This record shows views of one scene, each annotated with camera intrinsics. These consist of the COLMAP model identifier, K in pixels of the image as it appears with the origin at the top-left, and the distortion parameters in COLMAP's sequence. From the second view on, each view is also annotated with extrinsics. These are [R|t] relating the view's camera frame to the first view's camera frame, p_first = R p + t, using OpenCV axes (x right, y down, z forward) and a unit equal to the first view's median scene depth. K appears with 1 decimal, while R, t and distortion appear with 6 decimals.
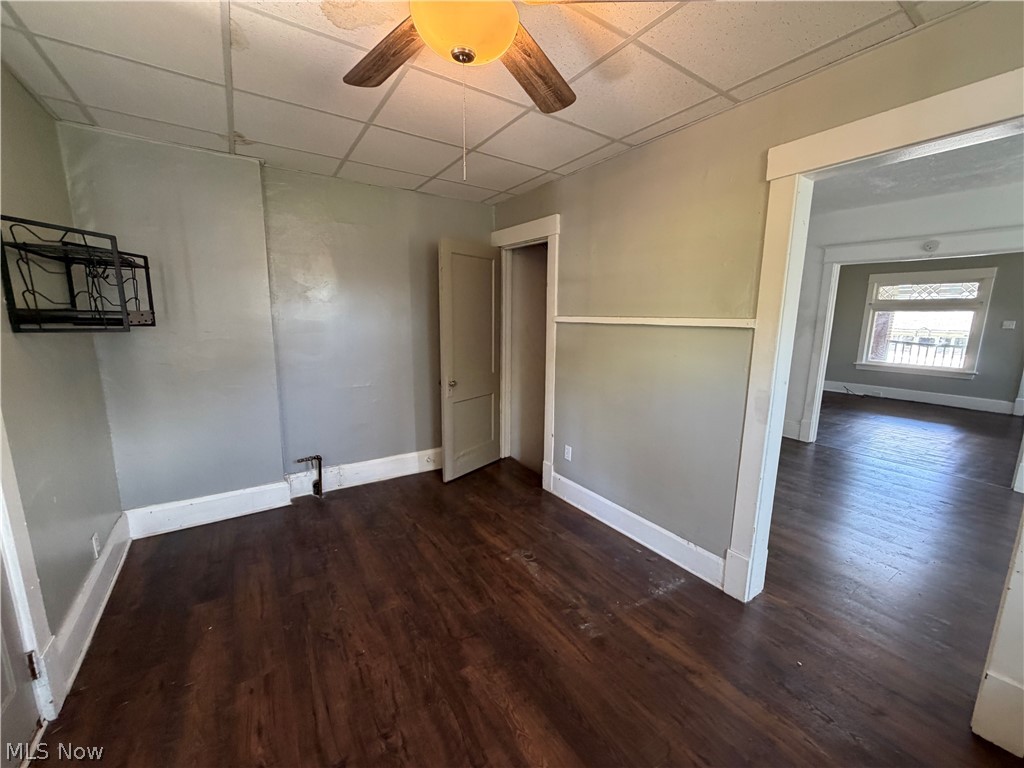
lens RADIAL K [[407.5, 0, 512.2], [0, 407.5, 384.2], [0, 0, 1]] dist [0.002790, 0.000210]
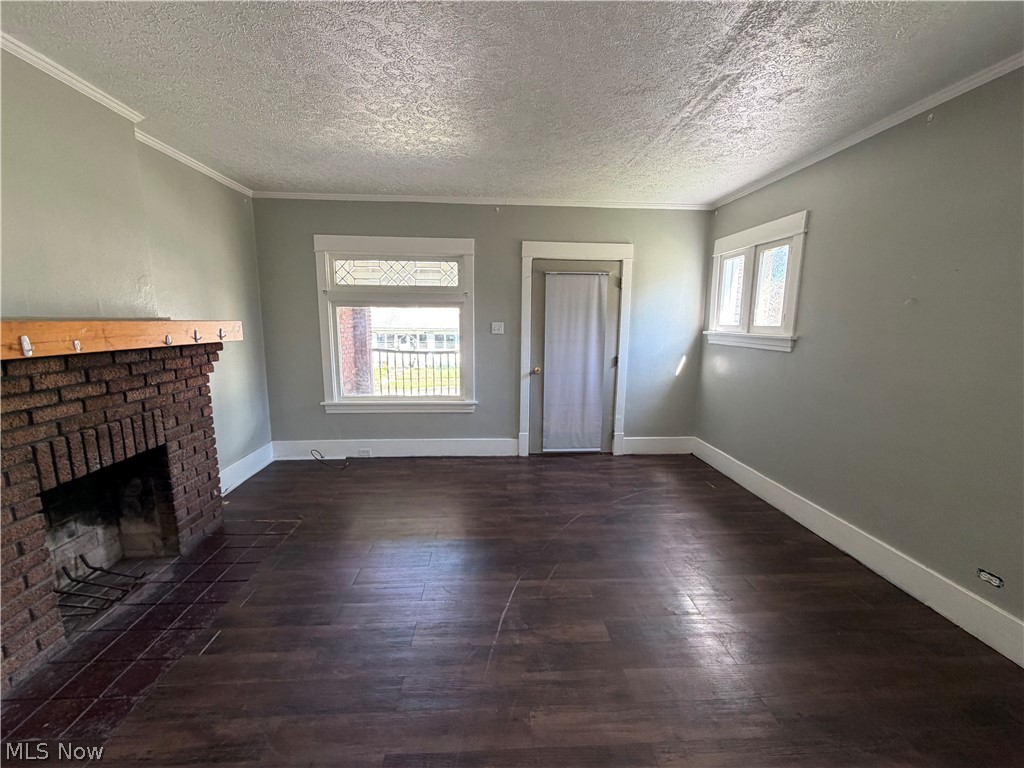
lens RADIAL K [[407.5, 0, 508.6], [0, 407.5, 383.1], [0, 0, 1]] dist [0.002790, 0.000210]
pose [[0.503854, -0.146242, 0.851319, 0.610418], [0.143813, 0.986011, 0.084265, -0.104600], [-0.851733, 0.079973, 0.517837, 0.615621]]
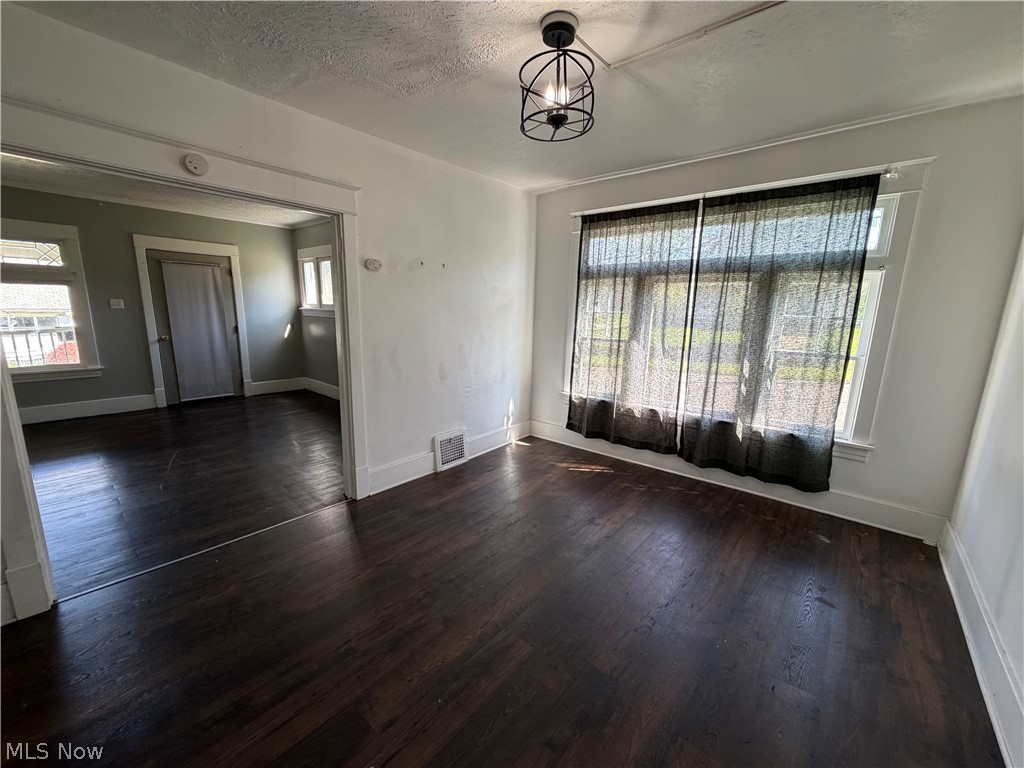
lens RADIAL K [[407.5, 0, 511.7], [0, 407.5, 384.1], [0, 0, 1]] dist [0.002790, 0.000210]
pose [[-0.282996, -0.196982, 0.938676, 0.191424], [0.135774, 0.960599, 0.242516, -0.078522], [-0.949462, 0.196079, -0.245100, 0.463990]]
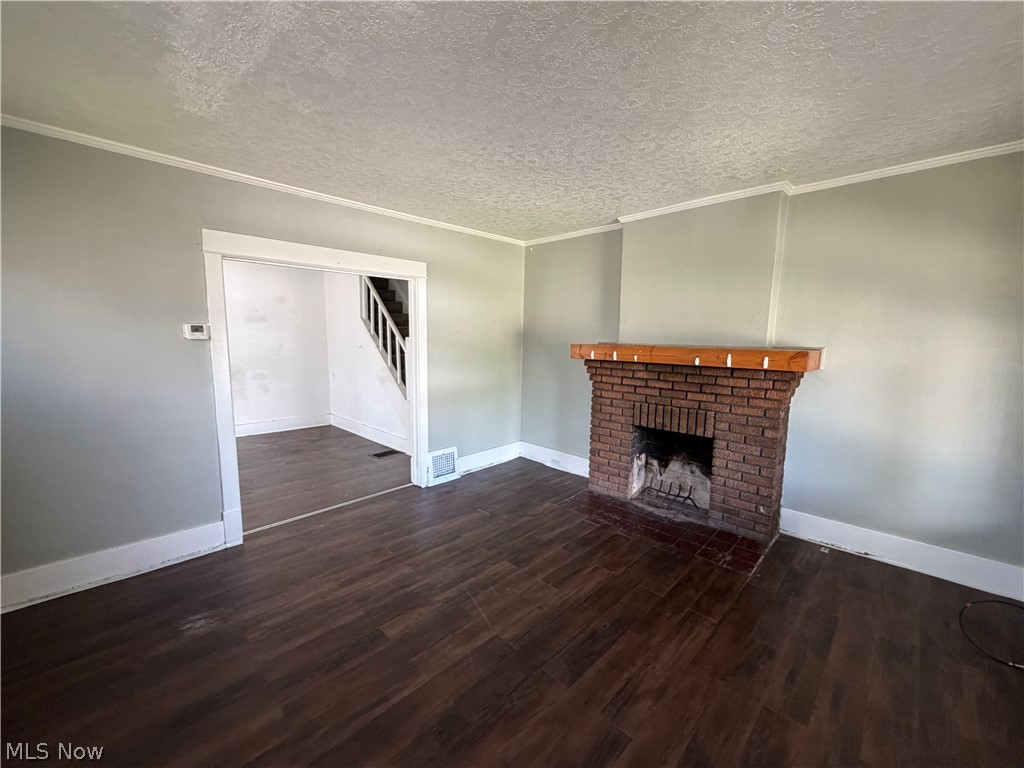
lens RADIAL K [[407.5, 0, 508.0], [0, 407.5, 388.2], [0, 0, 1]] dist [0.002790, 0.000210]
pose [[0.208325, 0.113427, -0.971460, 1.429238], [-0.168078, 0.982628, 0.078687, -0.128534], [0.963509, 0.146888, 0.223771, 0.758551]]
